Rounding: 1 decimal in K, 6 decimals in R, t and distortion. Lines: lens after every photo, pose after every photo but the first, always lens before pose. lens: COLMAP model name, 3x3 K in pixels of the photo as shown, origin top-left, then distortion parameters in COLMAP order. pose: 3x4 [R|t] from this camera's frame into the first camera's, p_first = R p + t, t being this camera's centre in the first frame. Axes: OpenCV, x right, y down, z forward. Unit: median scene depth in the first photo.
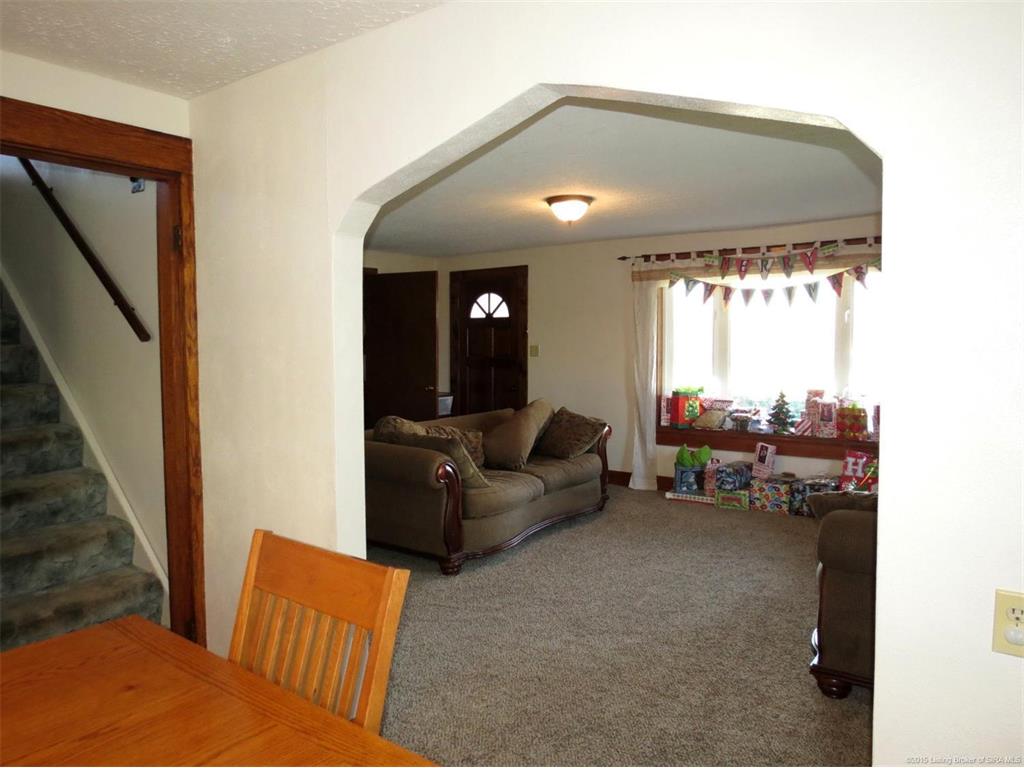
lens RADIAL K [[723.0, 0, 518.9], [0, 723.0, 385.9], [0, 0, 1]] dist [-0.048941, 0.025159]
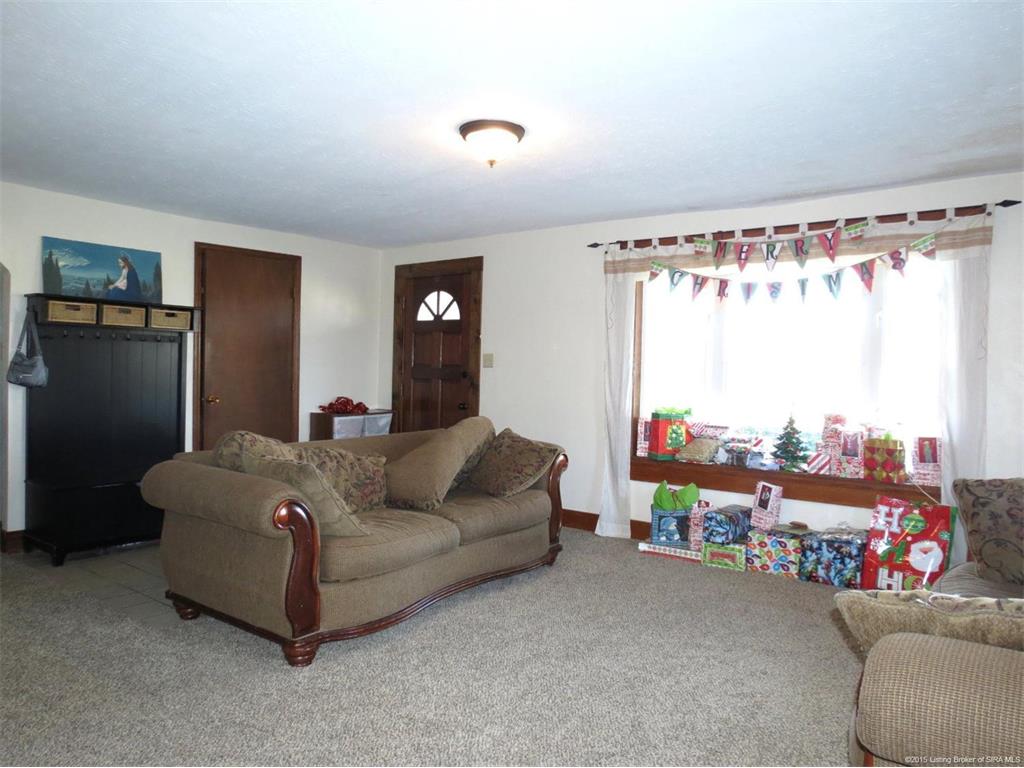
lens RADIAL K [[723.0, 0, 519.0], [0, 723.0, 386.9], [0, 0, 1]] dist [-0.048941, 0.025159]
pose [[0.999554, 0.026810, -0.013165, 0.086194], [-0.027296, 0.998898, -0.038182, 0.014585], [0.012127, 0.038525, 0.999184, 0.233385]]
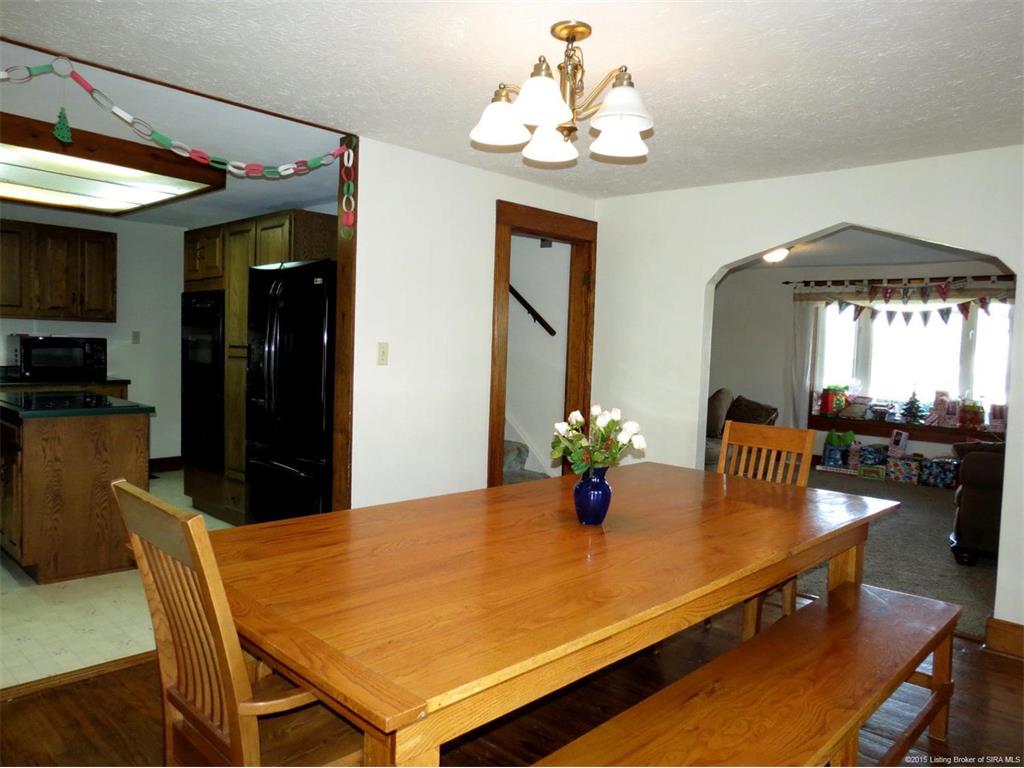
lens RADIAL K [[723.0, 0, 516.7], [0, 723.0, 387.8], [0, 0, 1]] dist [-0.048941, 0.025159]
pose [[0.992412, 0.045536, -0.114212, -0.201957], [-0.045290, 0.998963, 0.004750, 0.028316], [0.114310, 0.000459, 0.993445, -0.363952]]
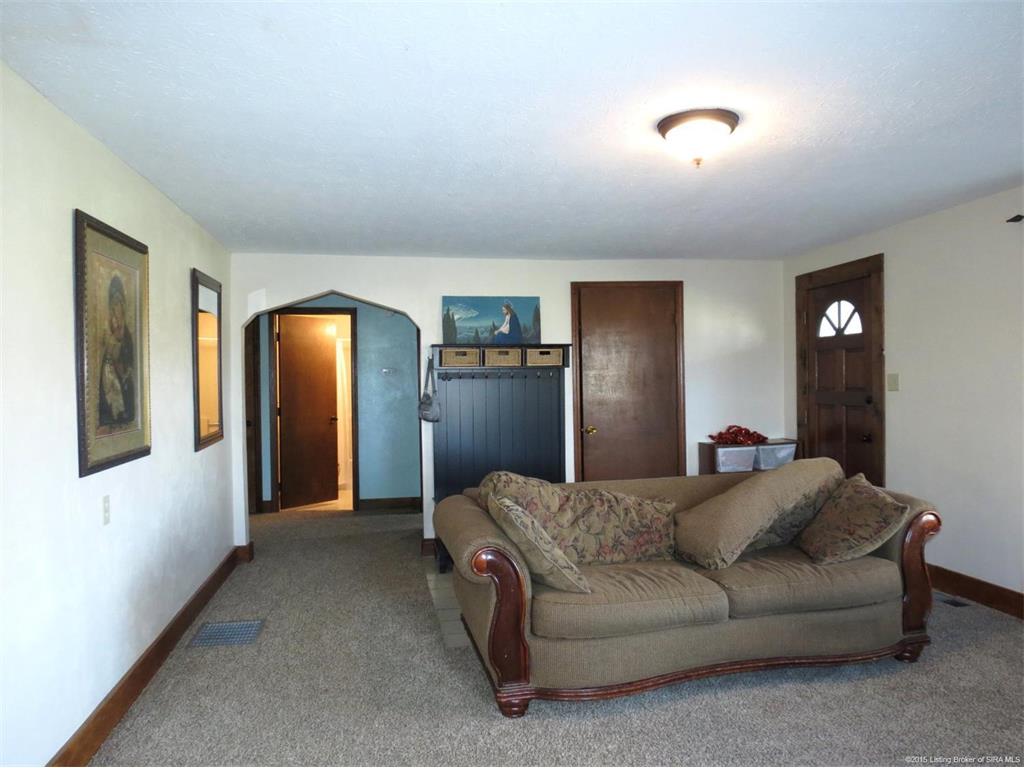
lens RADIAL K [[723.0, 0, 514.2], [0, 723.0, 392.1], [0, 0, 1]] dist [-0.048941, 0.025159]
pose [[0.729227, 0.001379, -0.684271, 0.271029], [-0.028862, 0.999170, -0.028744, -0.014246], [0.683663, 0.040710, 0.728661, 0.373106]]
